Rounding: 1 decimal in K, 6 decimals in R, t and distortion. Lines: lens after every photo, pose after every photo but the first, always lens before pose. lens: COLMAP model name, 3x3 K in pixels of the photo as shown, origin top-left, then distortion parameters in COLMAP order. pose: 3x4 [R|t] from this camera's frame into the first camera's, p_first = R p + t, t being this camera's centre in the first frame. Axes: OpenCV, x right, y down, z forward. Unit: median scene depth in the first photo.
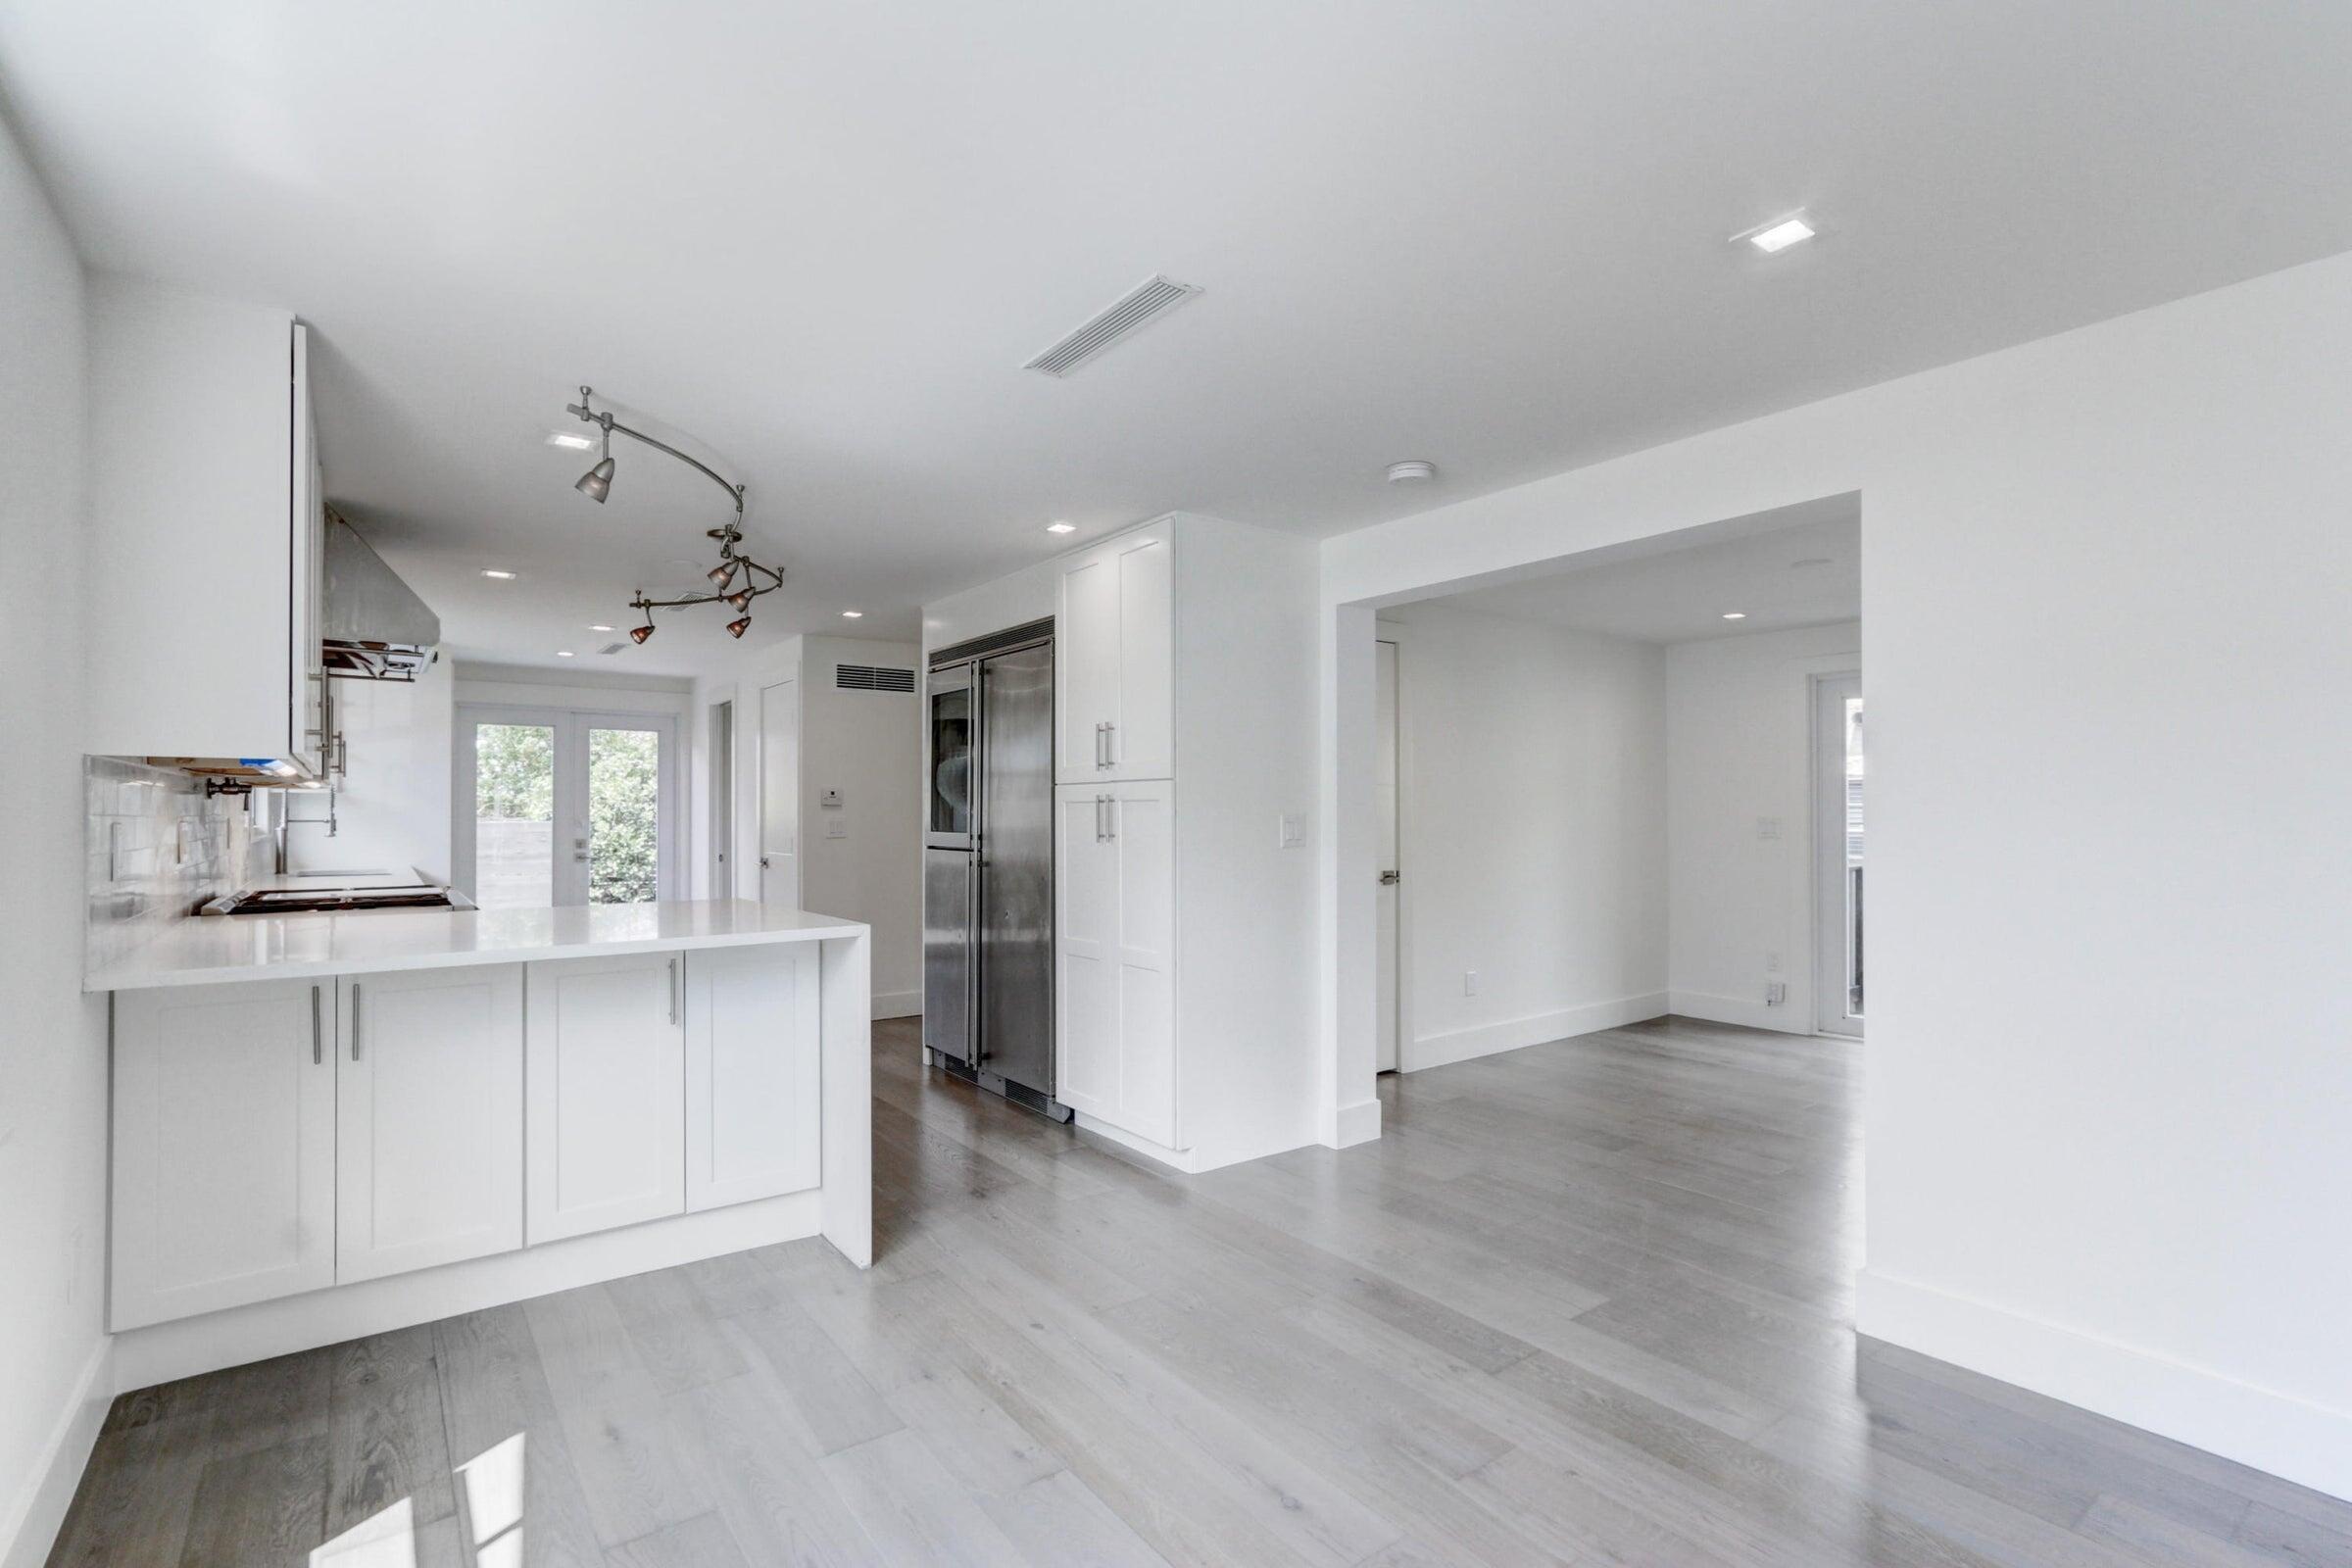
lens RADIAL K [[1075.2, 0, 1147.4], [0, 1075.2, 800.7], [0, 0, 1]] dist [-0.007031, 0.001612]
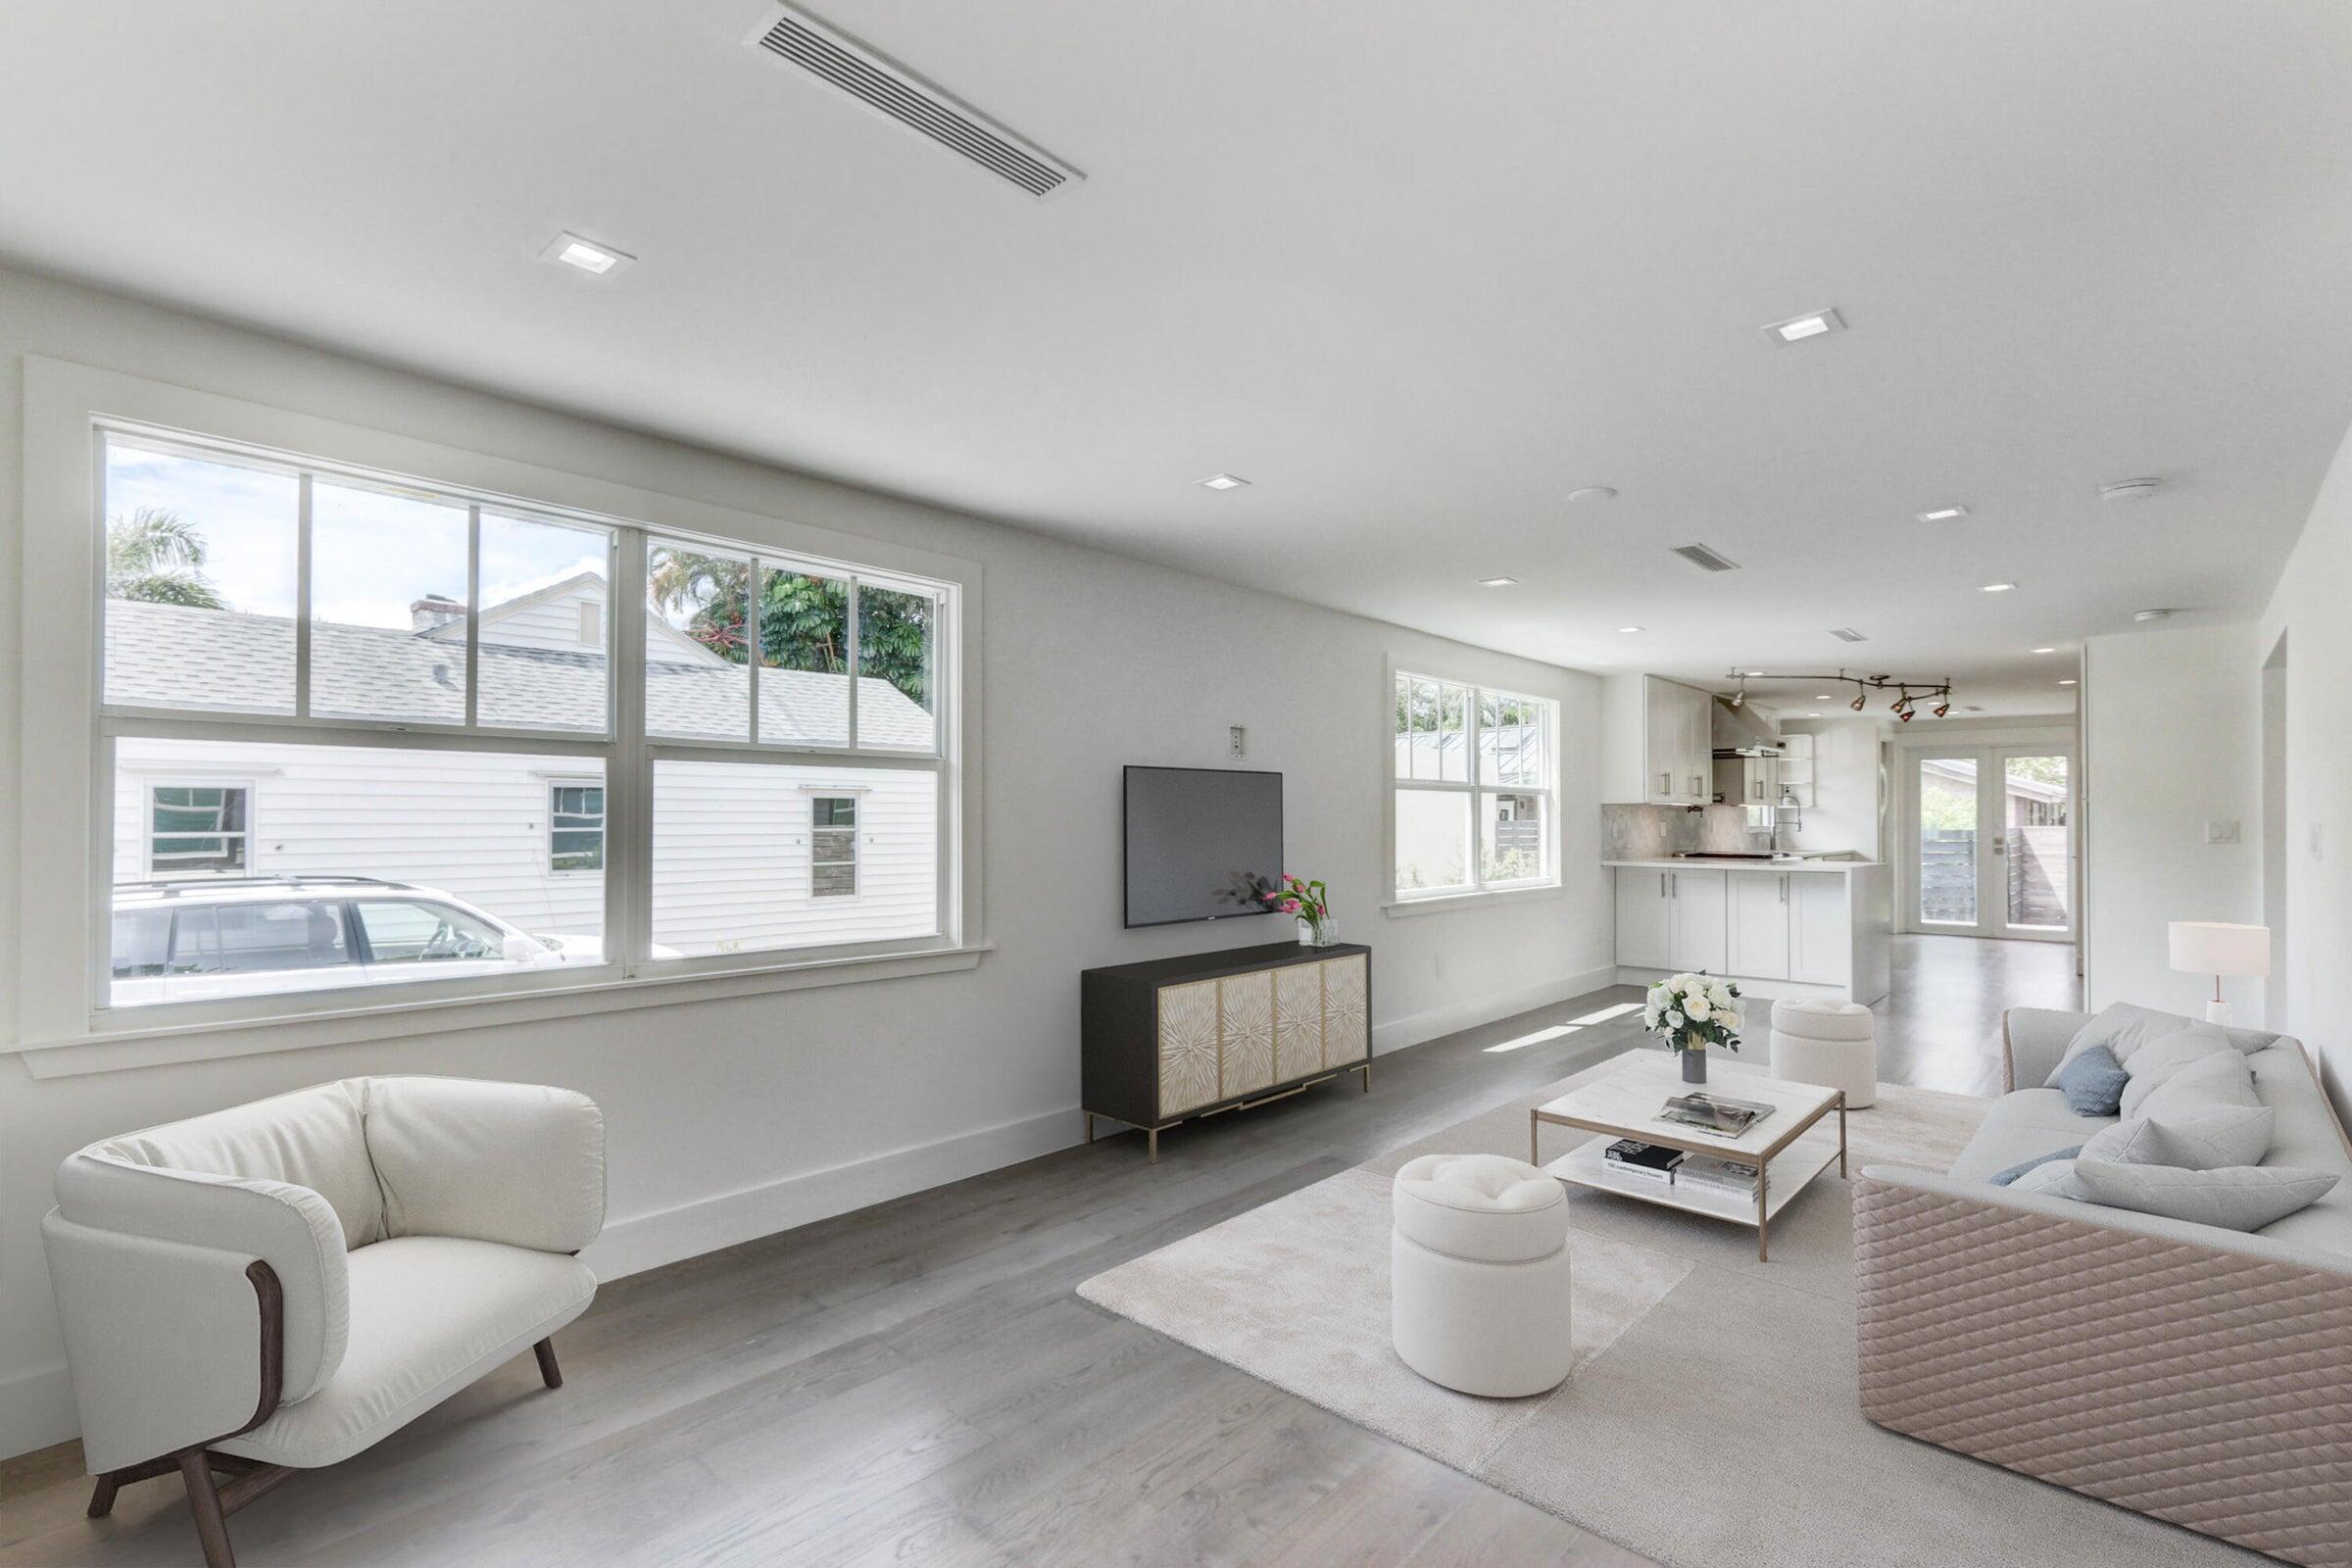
lens RADIAL K [[1075.2, 0, 1147.6], [0, 1075.2, 813.1], [0, 0, 1]] dist [-0.007031, 0.001612]
pose [[0.177838, -0.002311, -0.984057, 1.374093], [0.009843, 0.999951, -0.000570, -0.012533], [0.984010, -0.009585, 0.177853, -0.704991]]
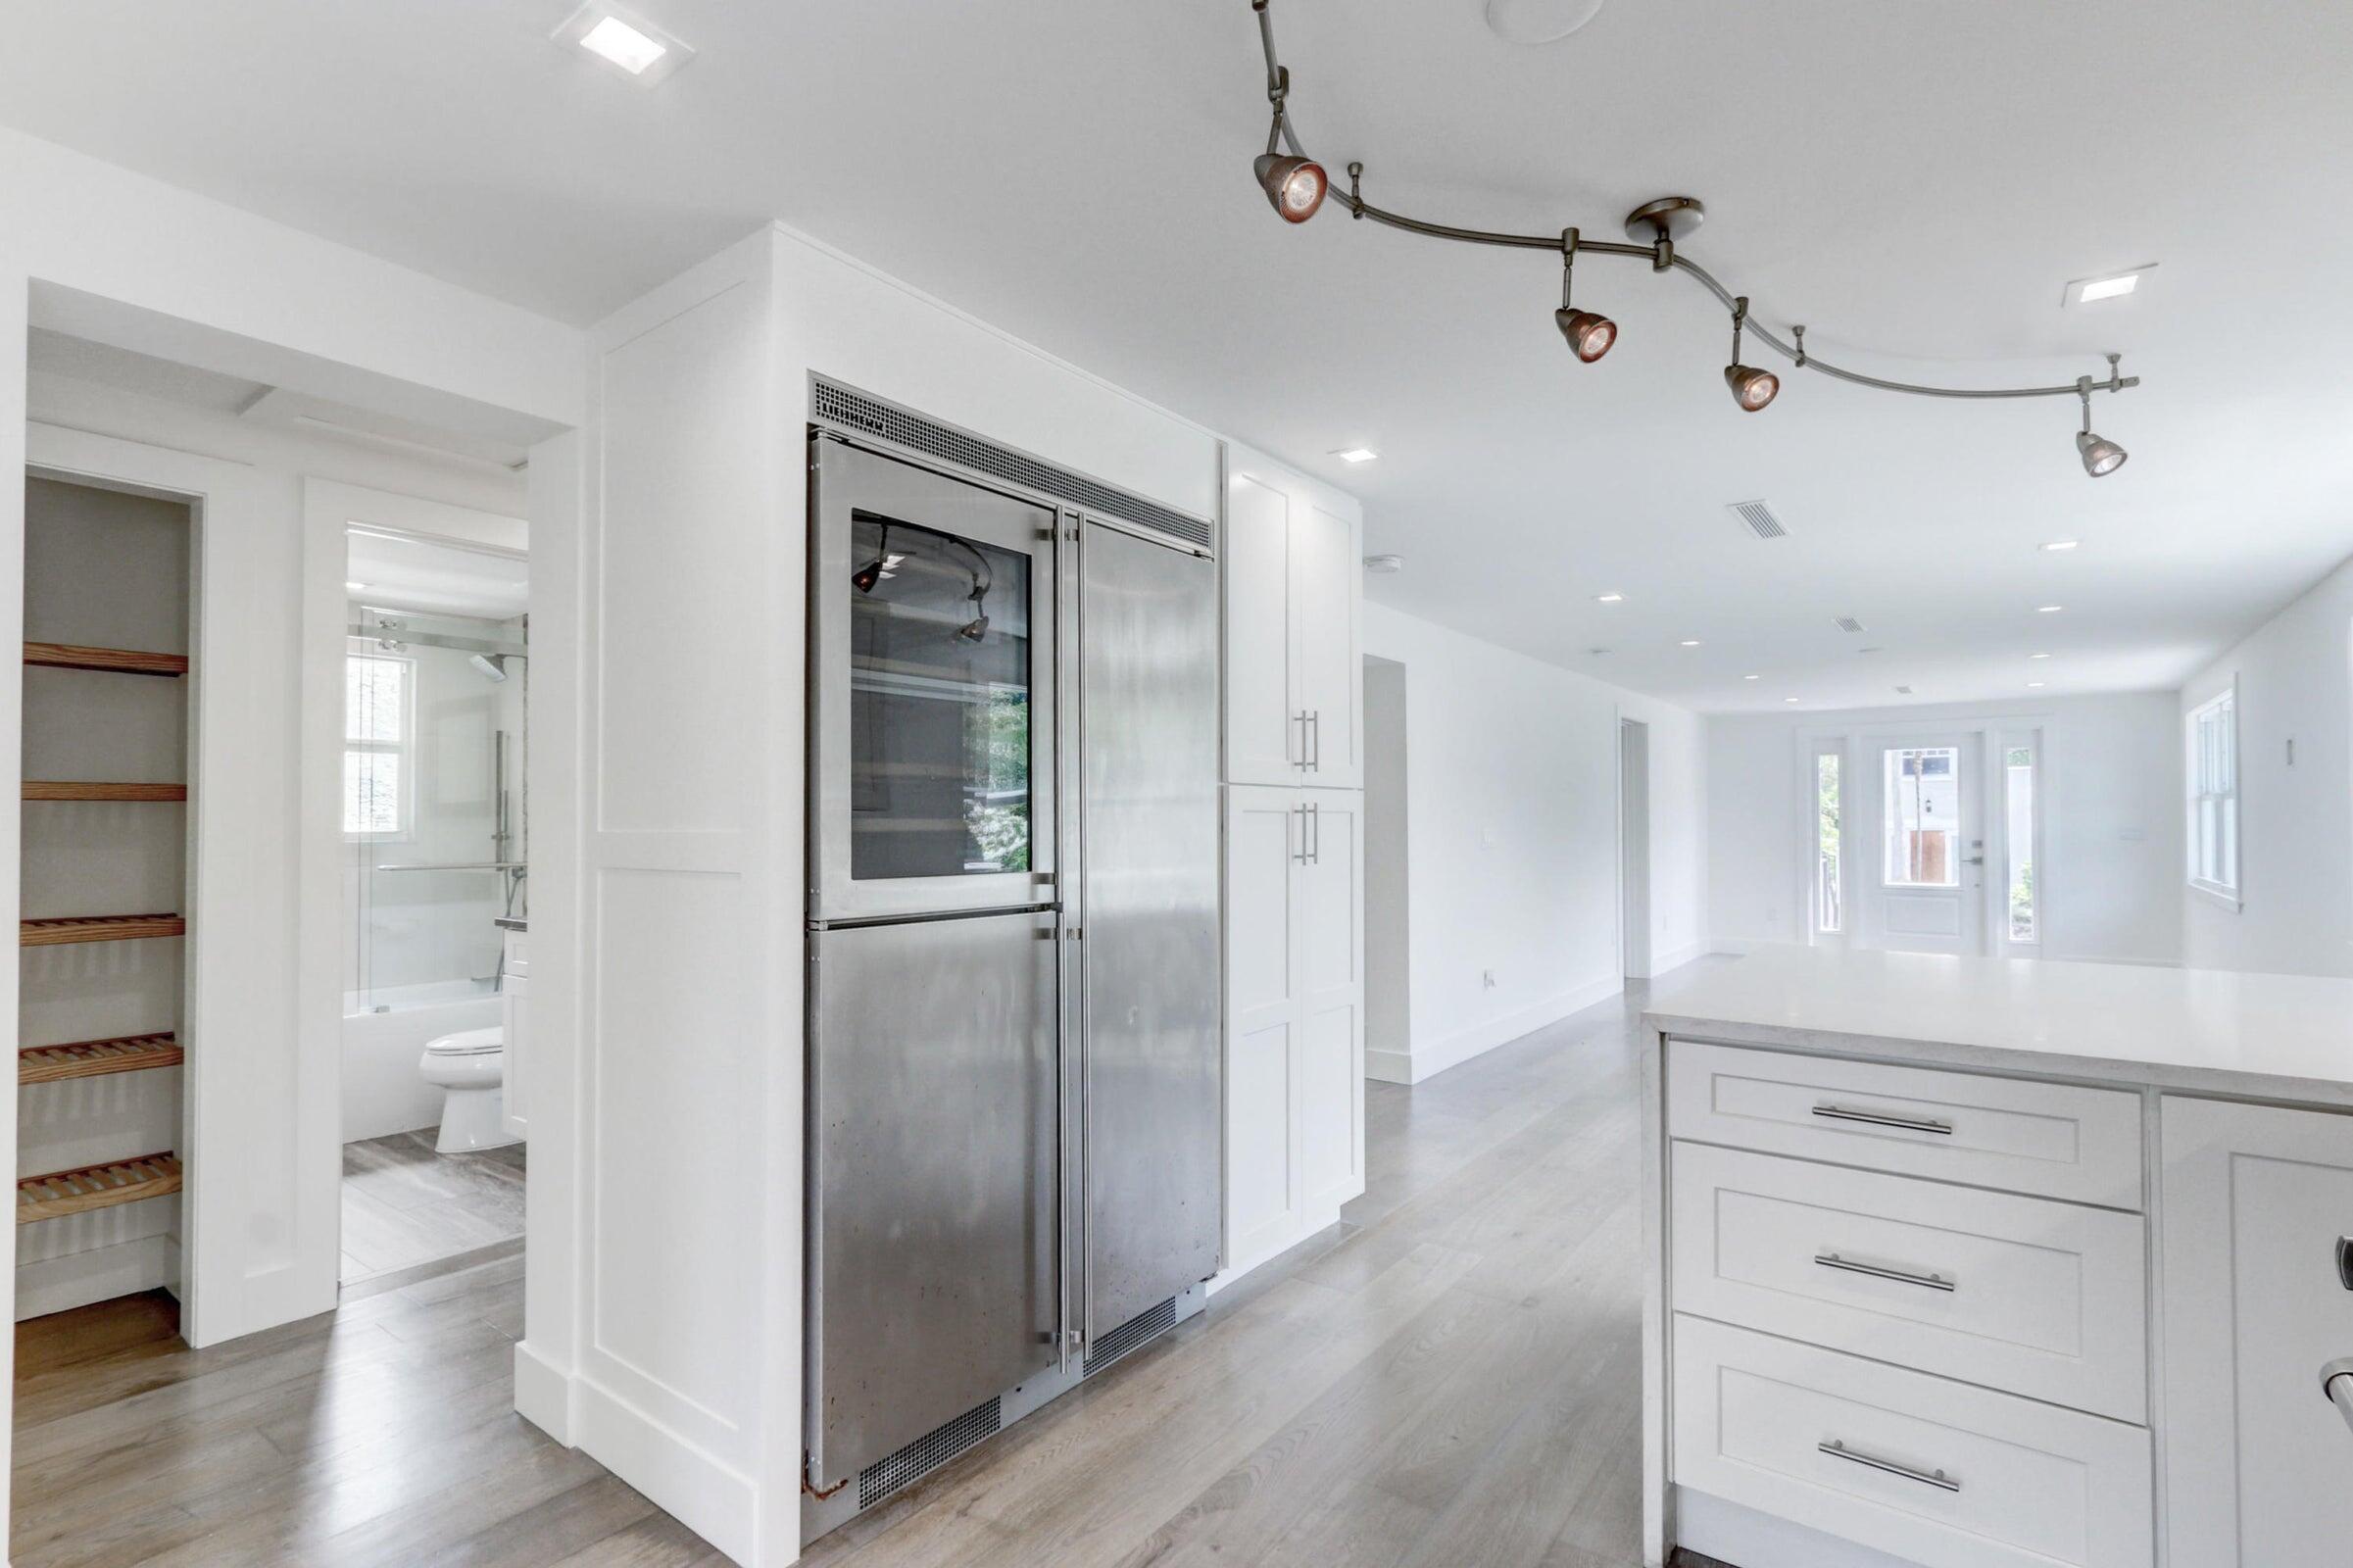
lens RADIAL K [[1075.7, 0, 1175.6], [0, 1075.7, 804.1], [0, 0, 1]] dist [-0.007031, 0.001612]
pose [[-0.272494, 0.019713, 0.961956, -0.834346], [-0.007914, 0.999710, -0.022728, 0.014880], [-0.962125, -0.013806, -0.272259, 1.427211]]
